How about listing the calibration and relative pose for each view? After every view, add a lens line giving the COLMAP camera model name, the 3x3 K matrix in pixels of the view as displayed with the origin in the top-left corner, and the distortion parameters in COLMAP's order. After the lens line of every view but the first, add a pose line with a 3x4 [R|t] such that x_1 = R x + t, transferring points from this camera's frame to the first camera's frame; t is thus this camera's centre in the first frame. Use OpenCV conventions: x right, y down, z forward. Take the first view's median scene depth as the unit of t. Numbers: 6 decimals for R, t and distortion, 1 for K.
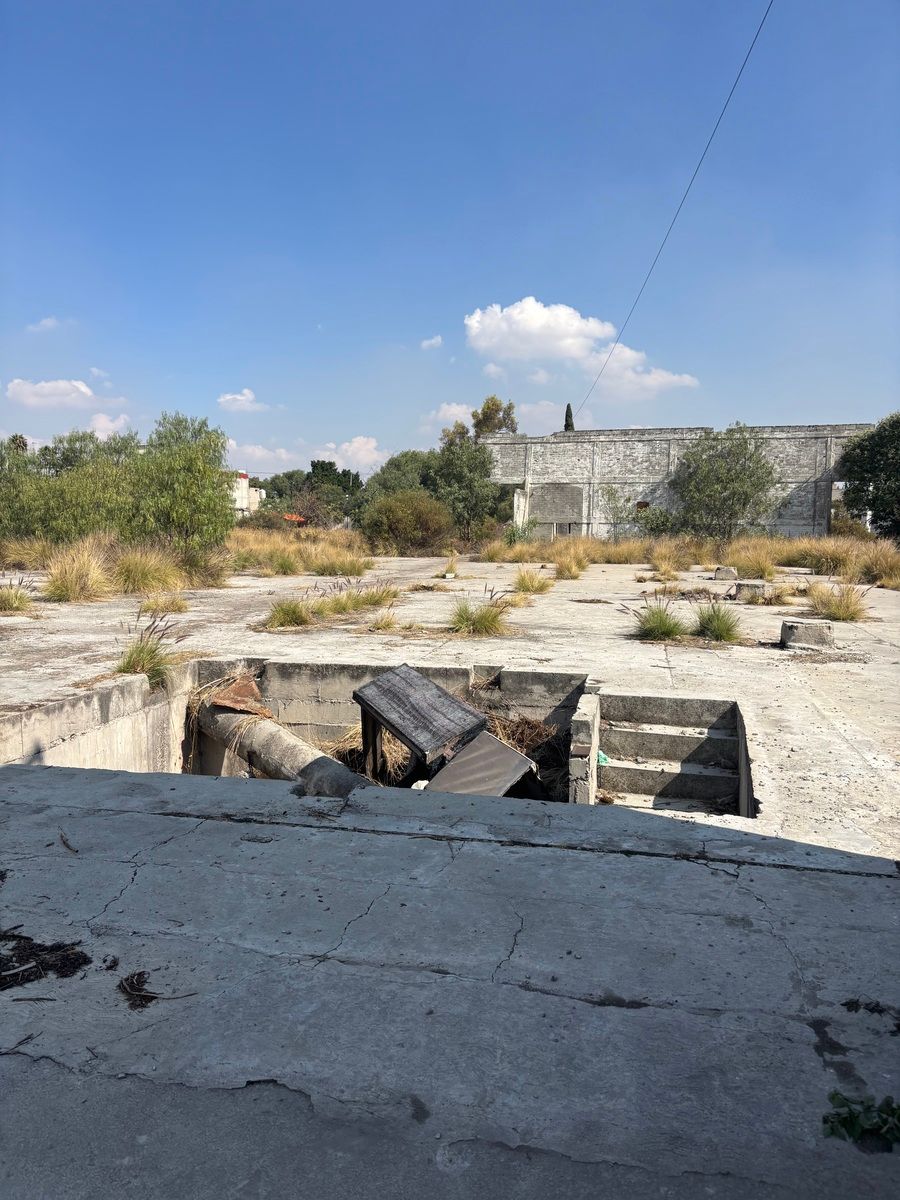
lens RADIAL K [[918.3, 0, 447.9], [0, 918.3, 576.1], [0, 0, 1]] dist [0.008369, -0.002450]
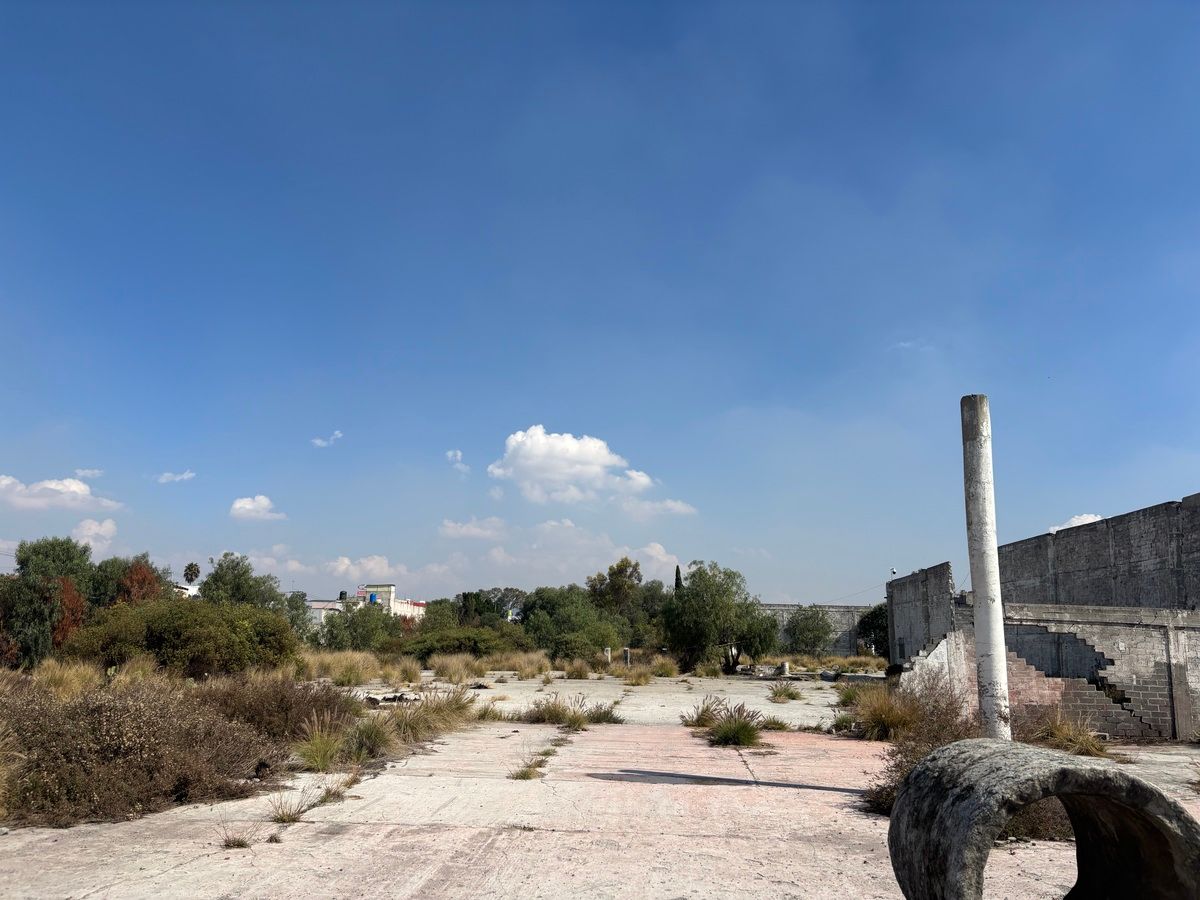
lens RADIAL K [[918.3, 0, 600.0], [0, 918.3, 450.0], [0, 0, 1]] dist [0.008369, -0.002450]
pose [[0.986471, 0.037858, 0.159507, -0.544919], [0.003411, 0.968020, -0.250848, 0.029073], [-0.163903, 0.247998, 0.954795, -1.093632]]
